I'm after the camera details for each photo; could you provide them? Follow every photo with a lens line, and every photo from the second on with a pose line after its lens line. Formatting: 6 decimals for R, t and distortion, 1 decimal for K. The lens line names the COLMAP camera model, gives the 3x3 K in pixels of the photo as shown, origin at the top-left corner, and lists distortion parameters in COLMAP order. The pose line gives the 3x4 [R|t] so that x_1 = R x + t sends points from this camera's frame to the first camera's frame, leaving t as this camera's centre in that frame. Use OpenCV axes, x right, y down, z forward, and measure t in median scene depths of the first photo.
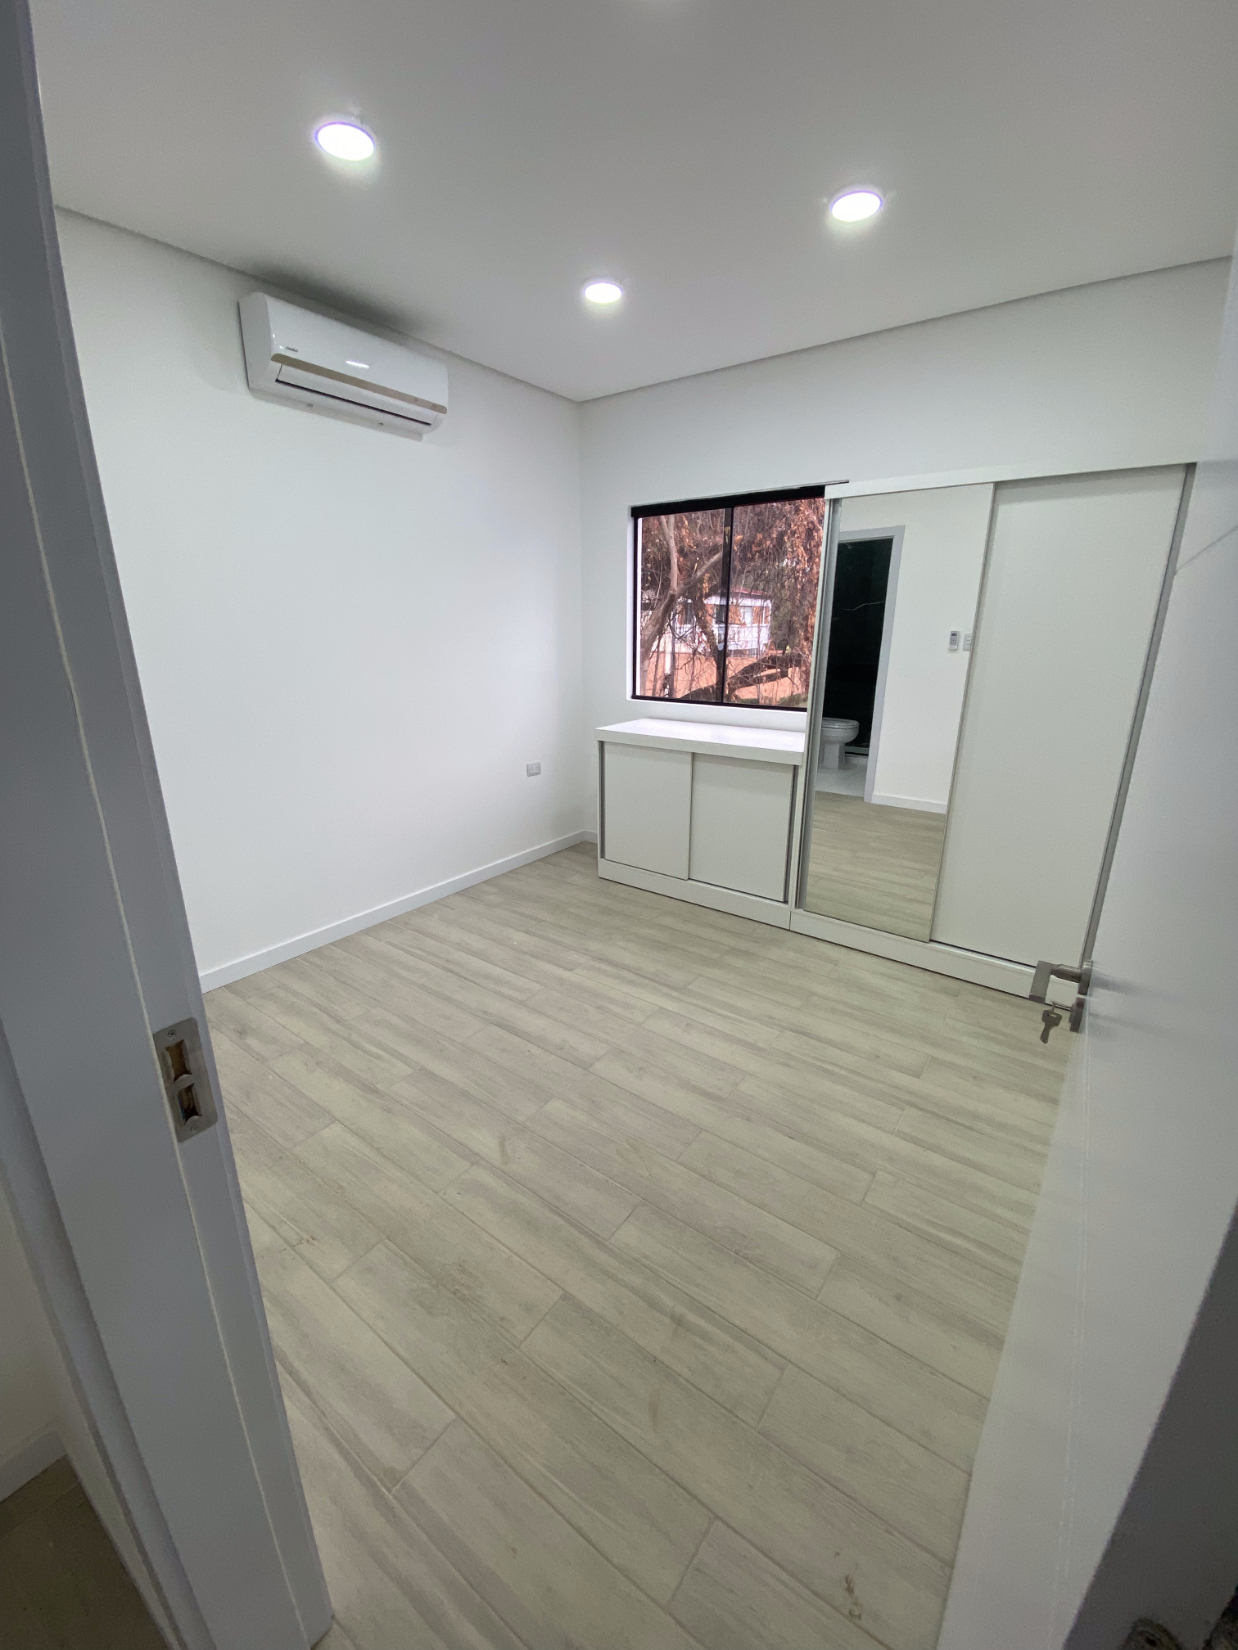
lens RADIAL K [[667.8, 0, 622.5], [0, 667.8, 818.0], [0, 0, 1]] dist [0.002387, -0.012382]
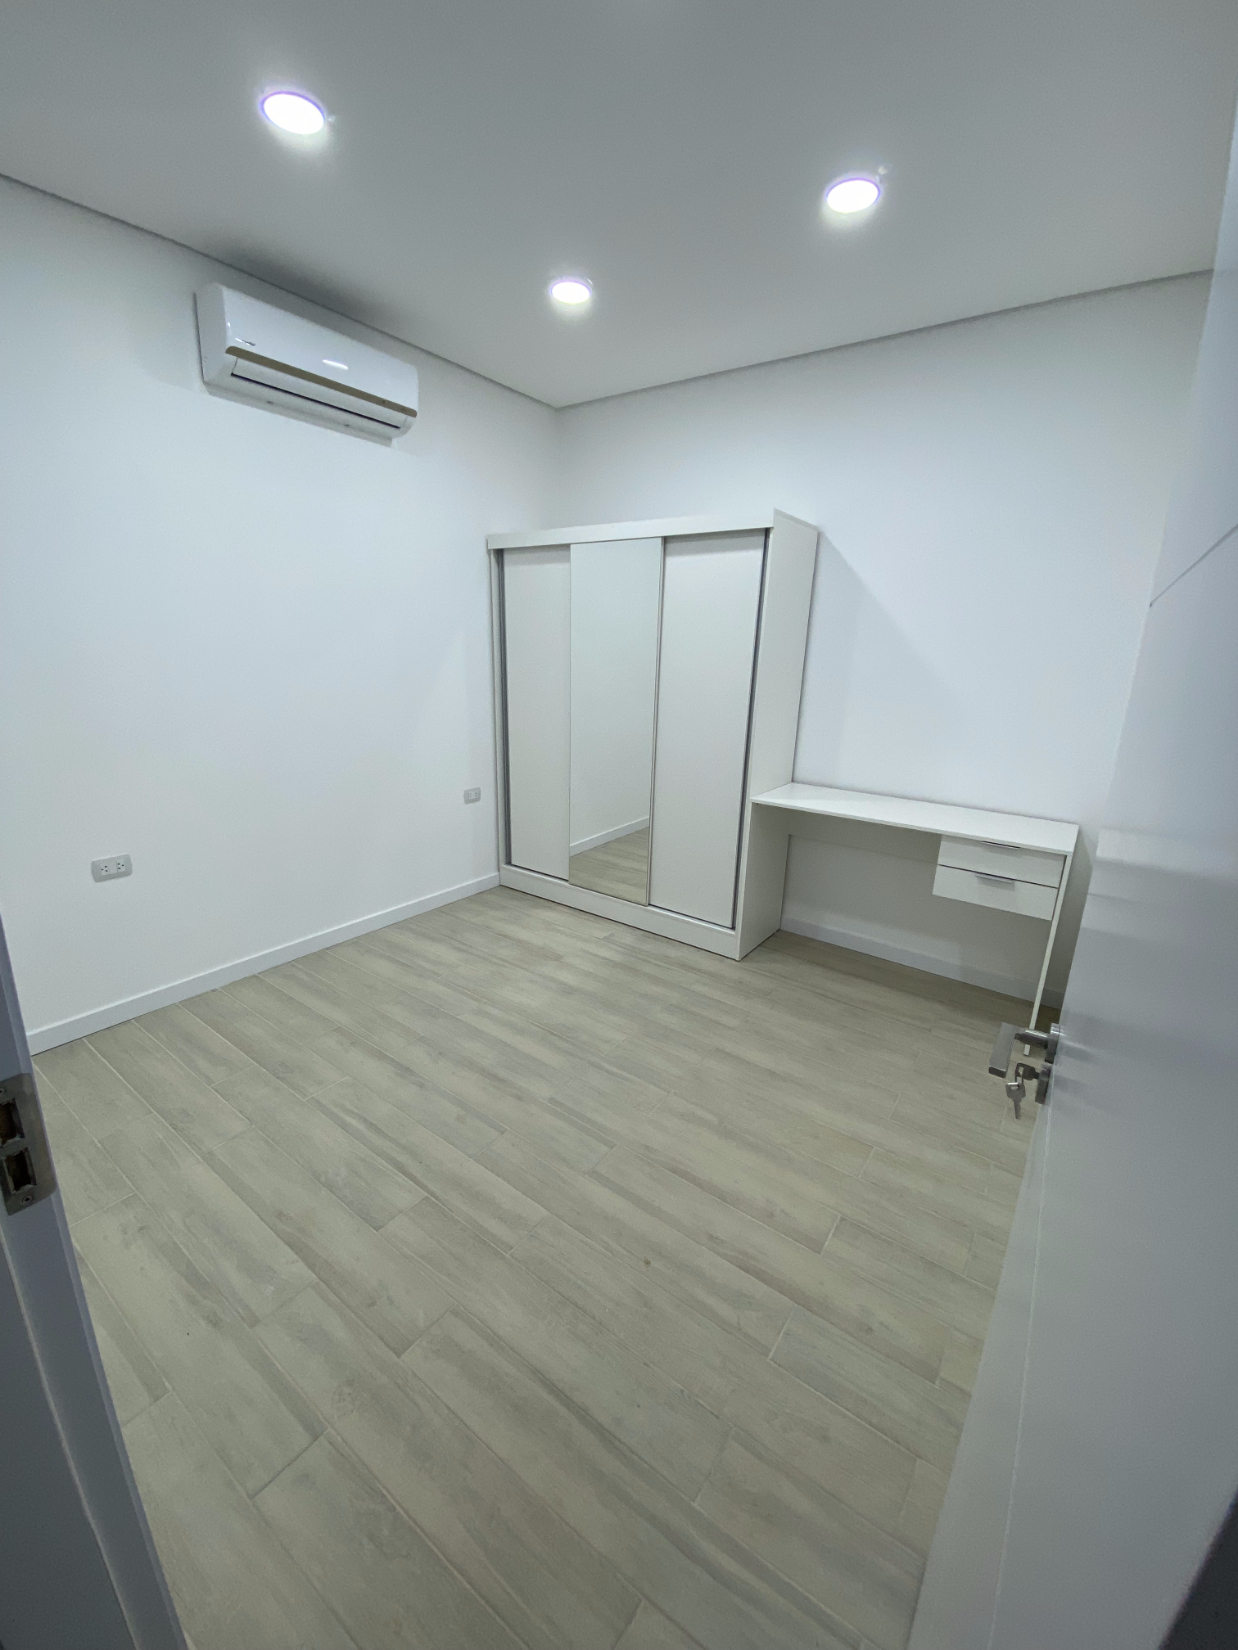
lens RADIAL K [[666.0, 0, 624.4], [0, 666.0, 837.2], [0, 0, 1]] dist [-0.018894, -0.000094]
pose [[0.999458, 0.027310, 0.018386, 0.042829], [-0.027352, 0.999624, 0.002014, -0.015788], [-0.018324, -0.002515, 0.999829, 0.055491]]
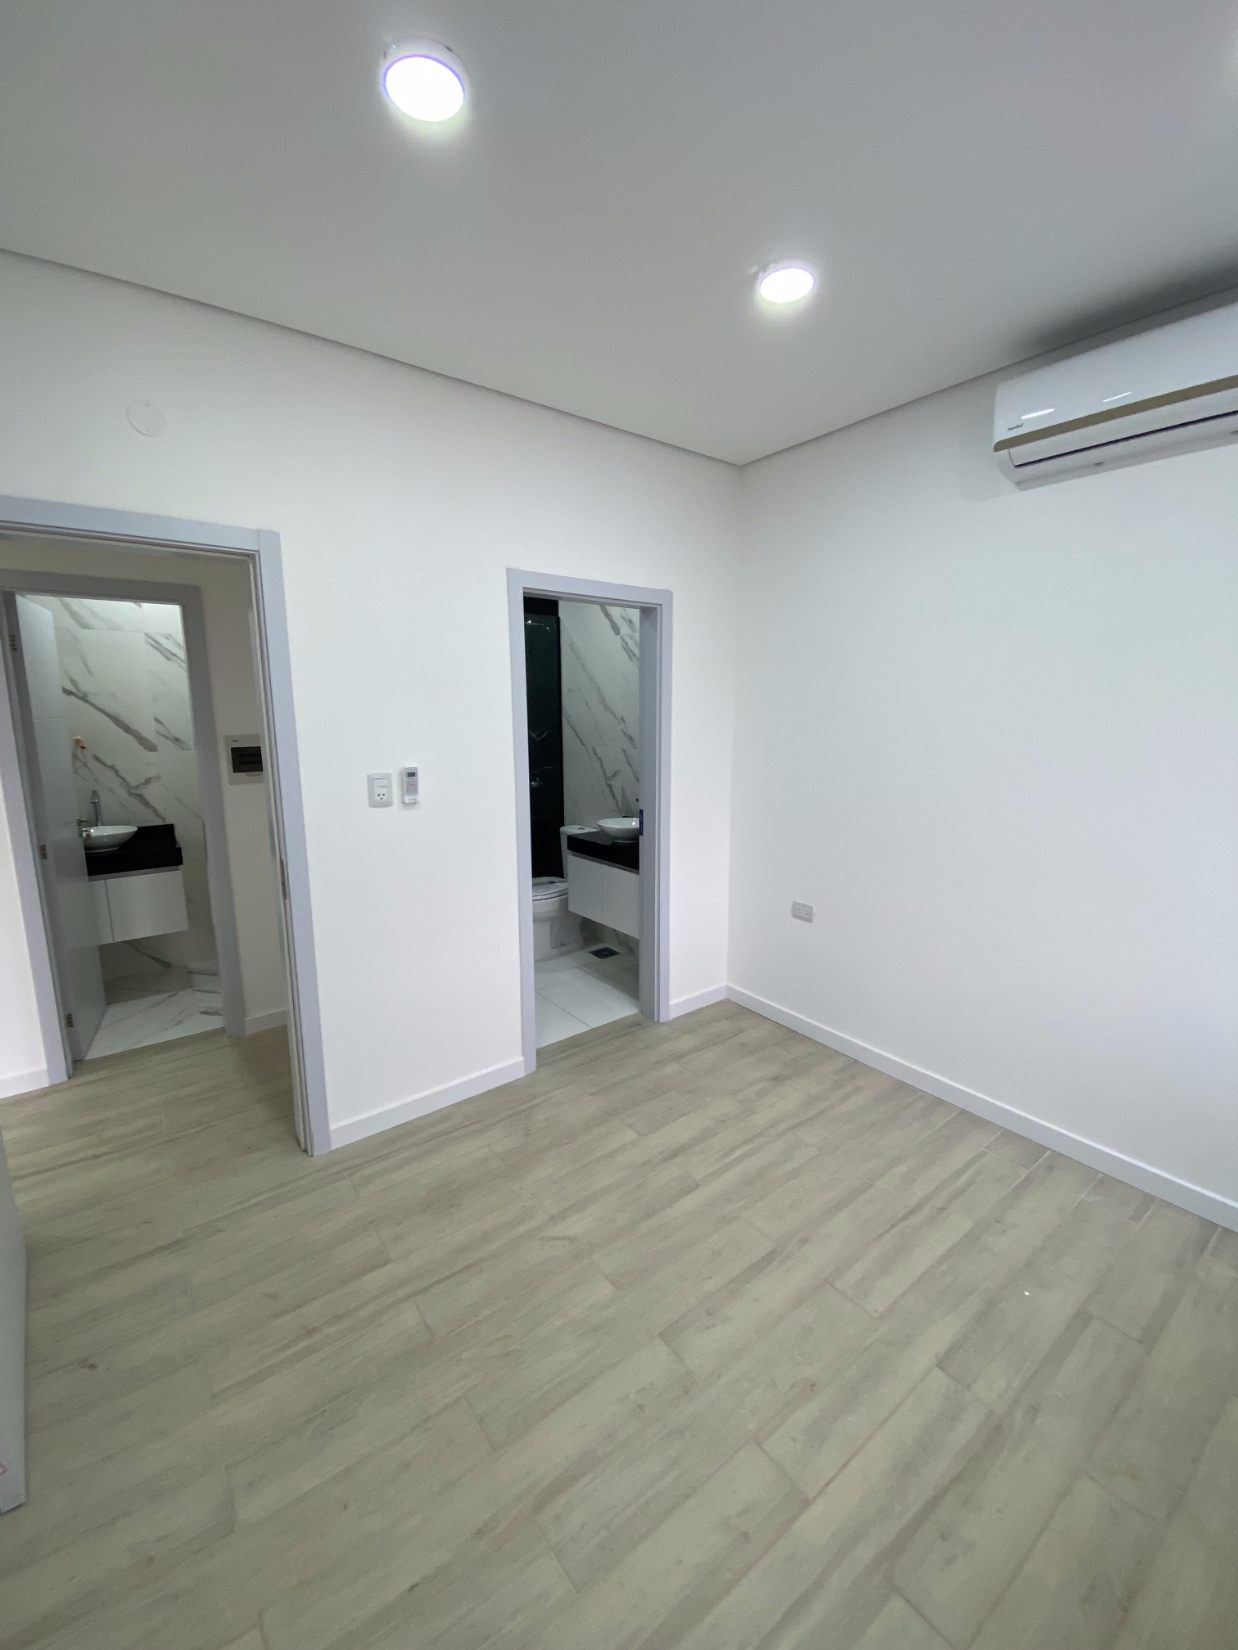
lens RADIAL K [[667.8, 0, 622.5], [0, 667.8, 818.0], [0, 0, 1]] dist [0.002387, -0.012382]
pose [[-0.282732, 0.159009, -0.945927, 0.552051], [-0.265649, 0.934610, 0.236507, -0.316904], [0.921680, 0.318153, -0.222003, 0.920243]]
